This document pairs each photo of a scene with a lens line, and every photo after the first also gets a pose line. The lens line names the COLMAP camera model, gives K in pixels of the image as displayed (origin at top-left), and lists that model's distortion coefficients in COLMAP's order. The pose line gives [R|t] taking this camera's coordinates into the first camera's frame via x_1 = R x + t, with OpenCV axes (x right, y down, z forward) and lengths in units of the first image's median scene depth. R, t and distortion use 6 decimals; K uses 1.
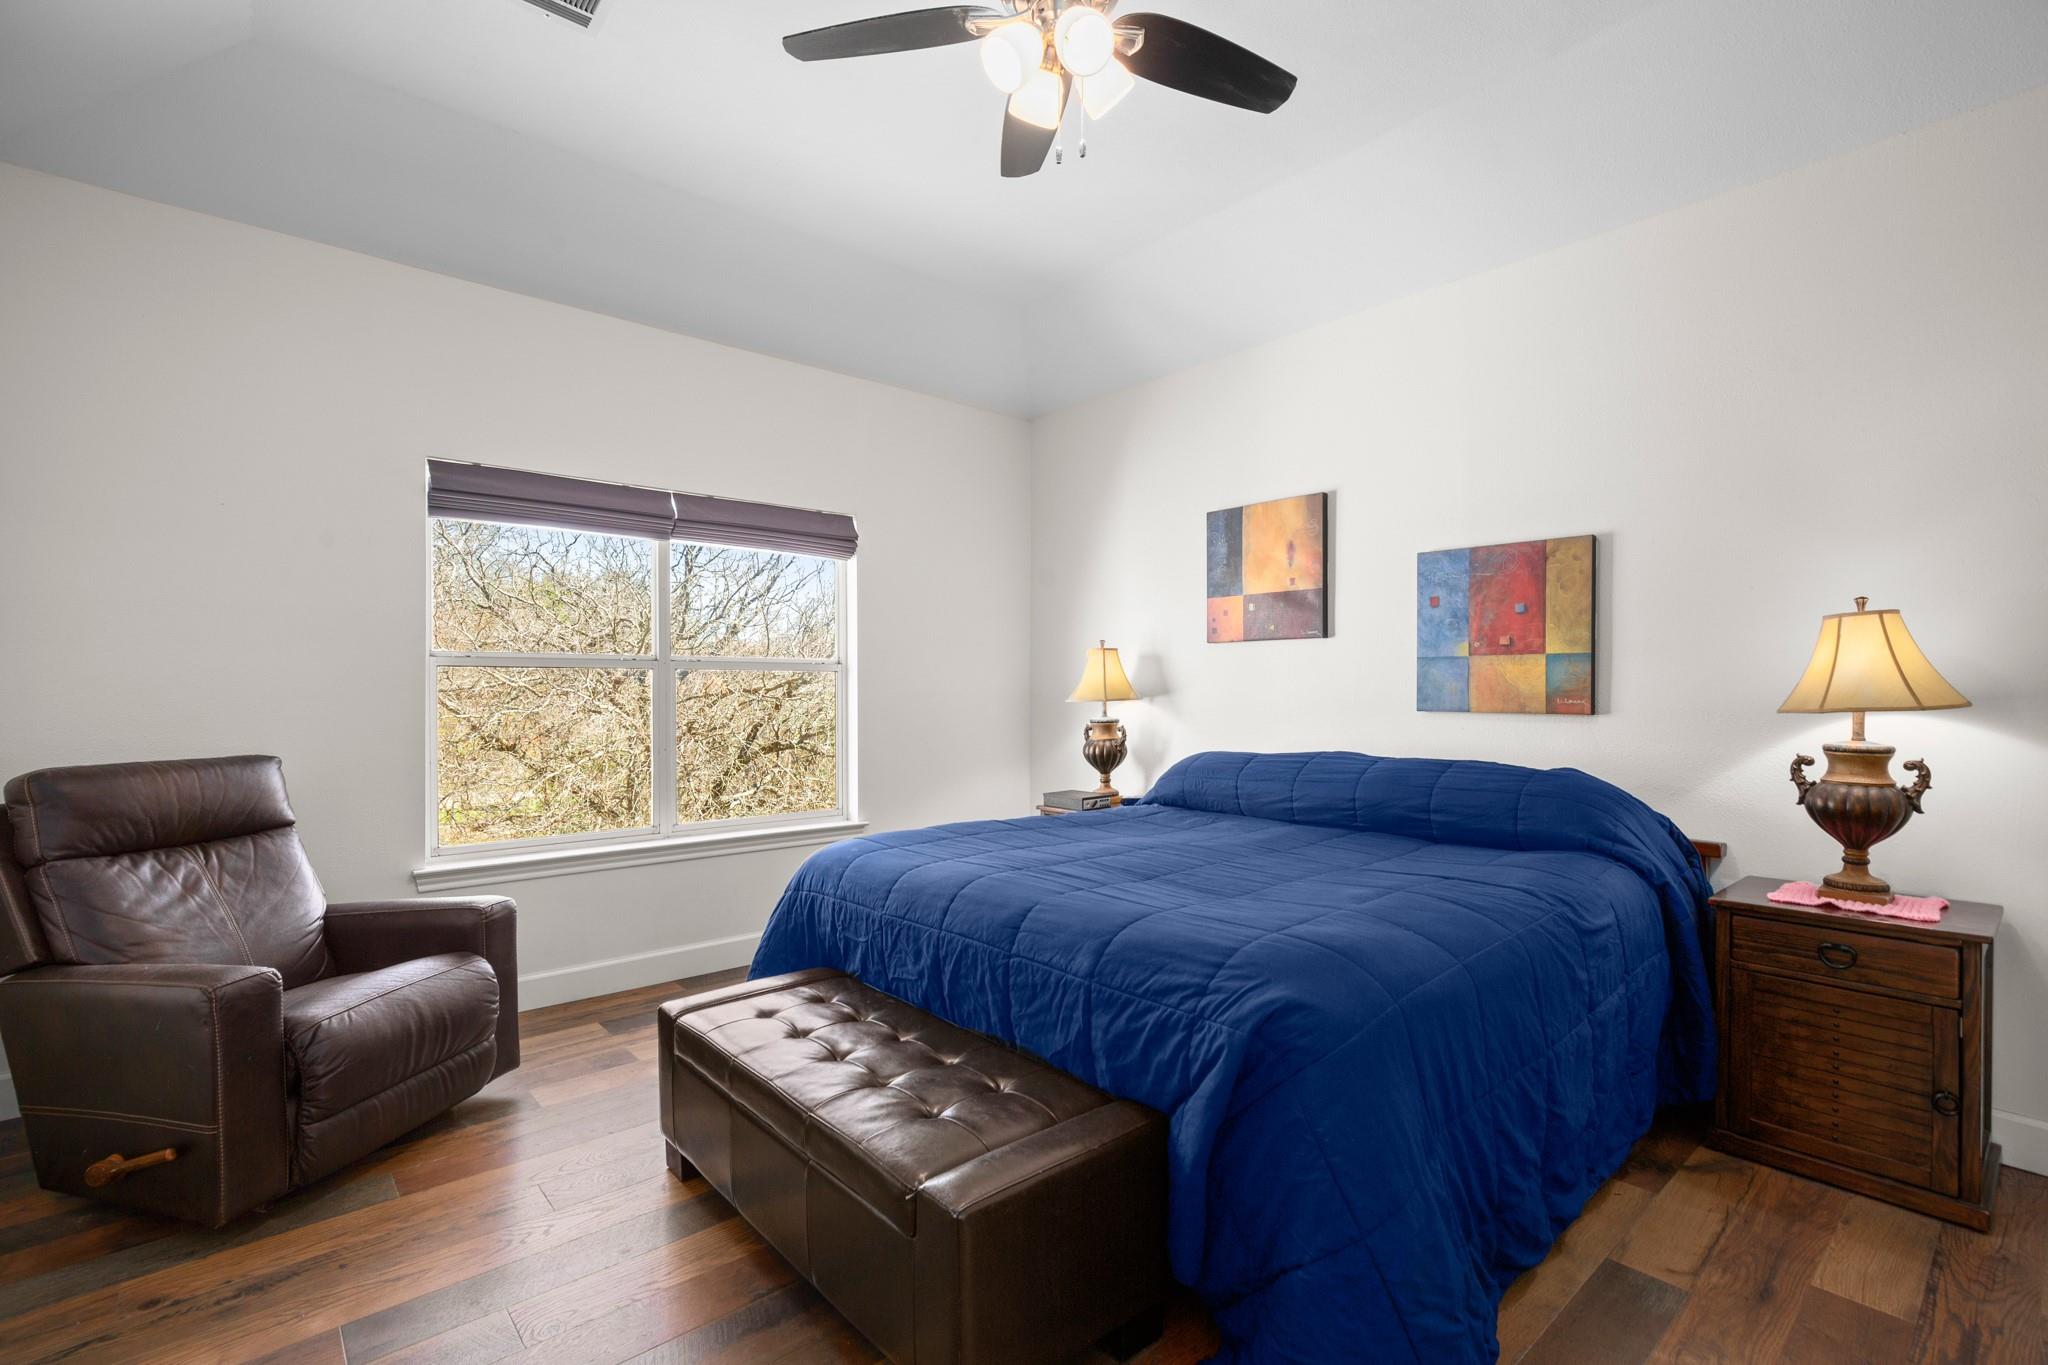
lens RADIAL K [[916.0, 0, 1038.5], [0, 916.0, 679.3], [0, 0, 1]] dist [-0.012063, 0.000857]
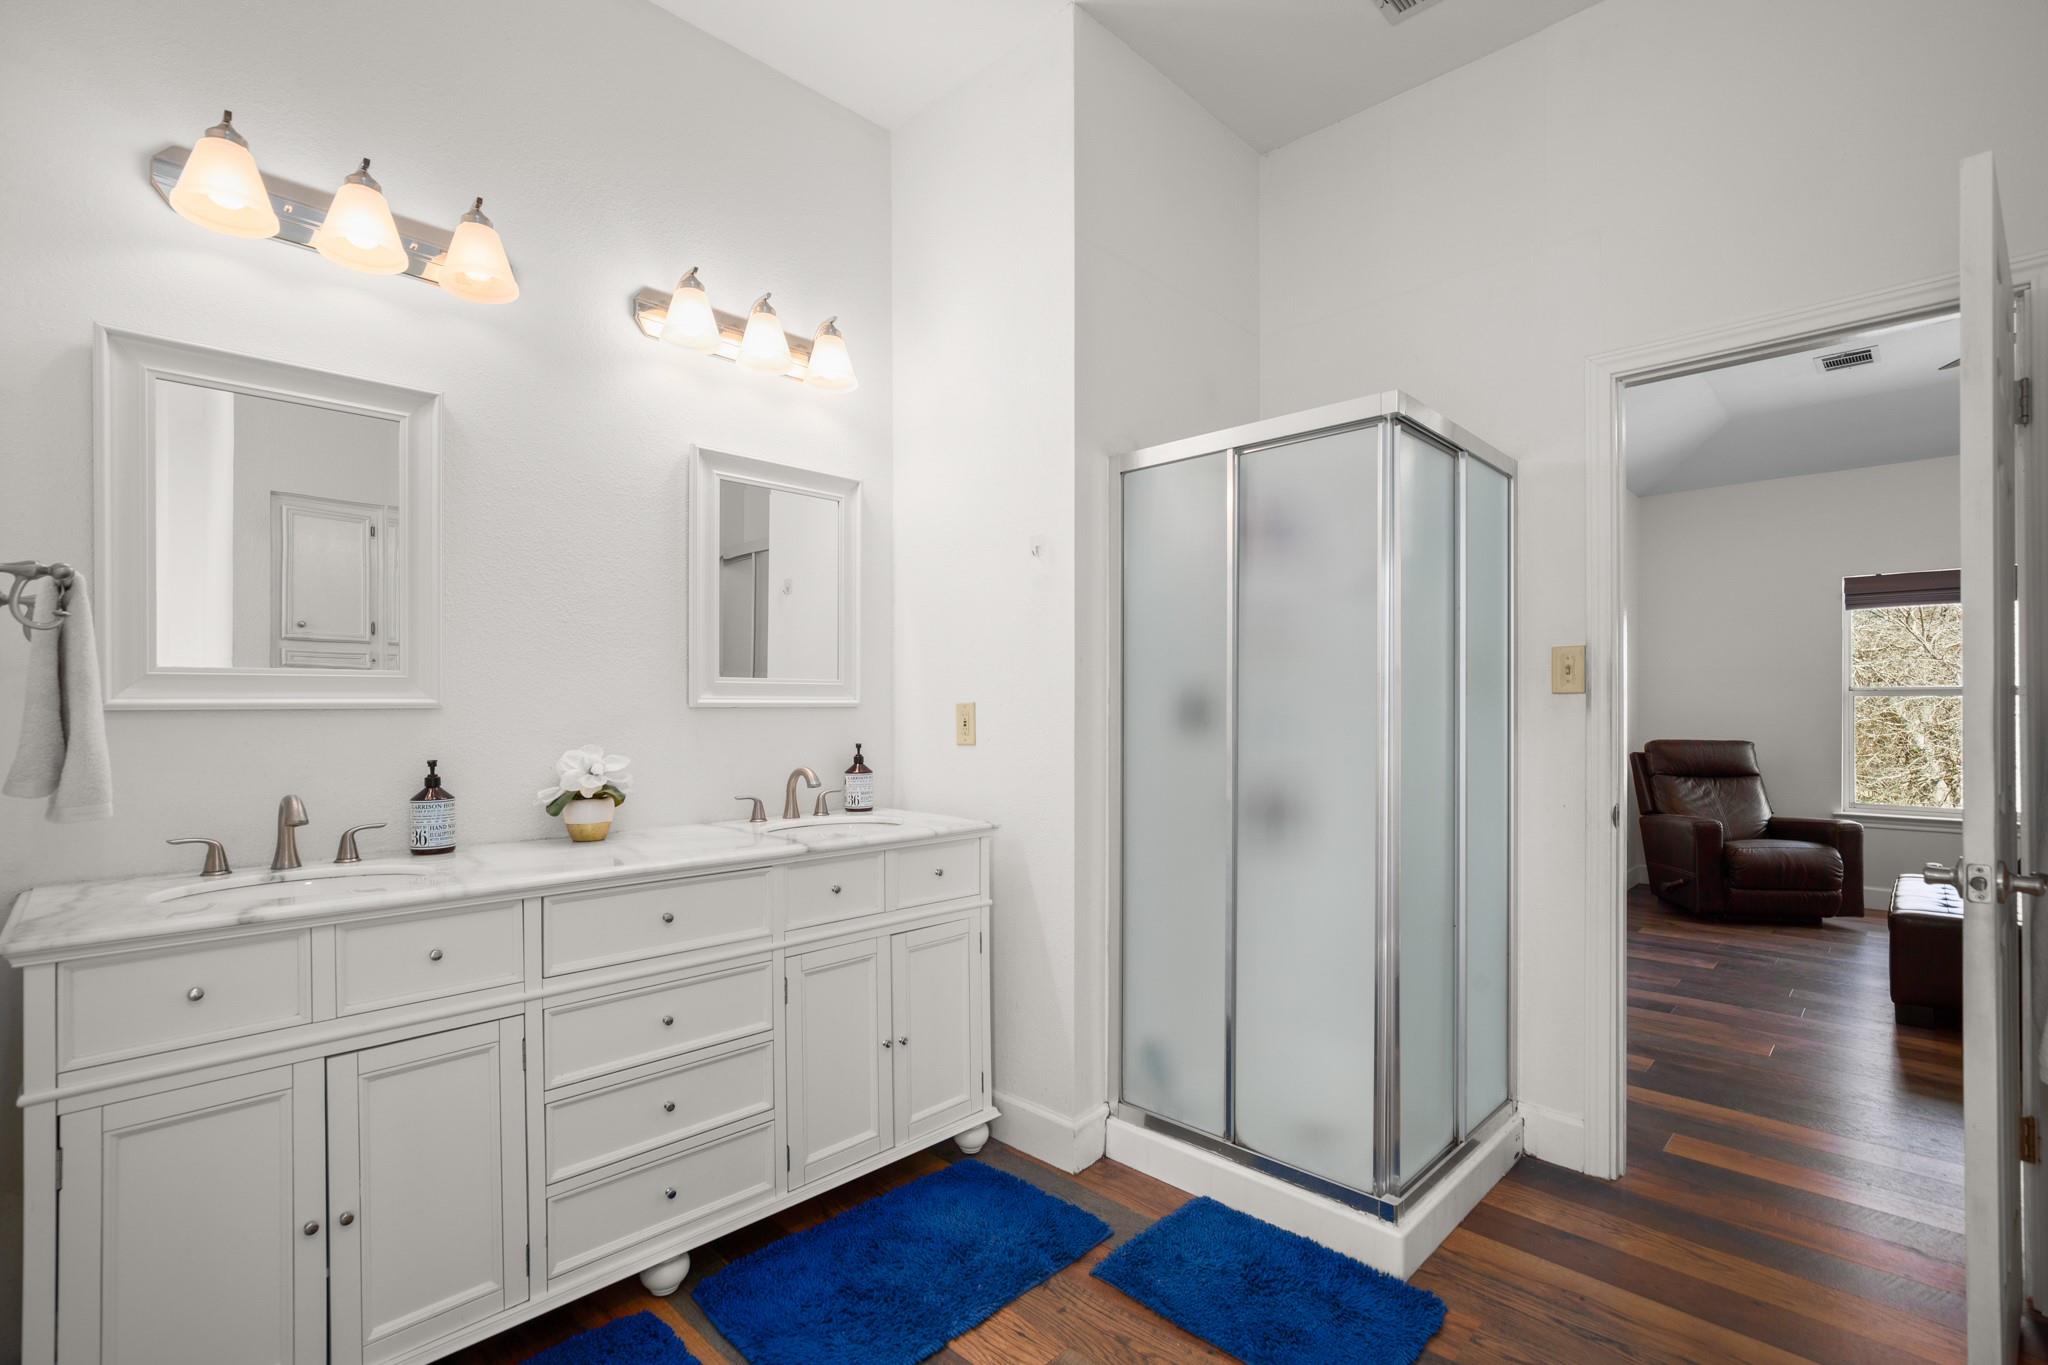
lens RADIAL K [[943.5, 0, 1023.0], [0, 943.5, 710.6], [0, 0, 1]] dist [-0.004703, -0.000575]
pose [[0.059987, 0.005881, -0.998182, 1.314819], [0.005851, 0.999963, 0.006243, -0.011473], [0.998182, -0.006214, 0.059950, -0.863330]]
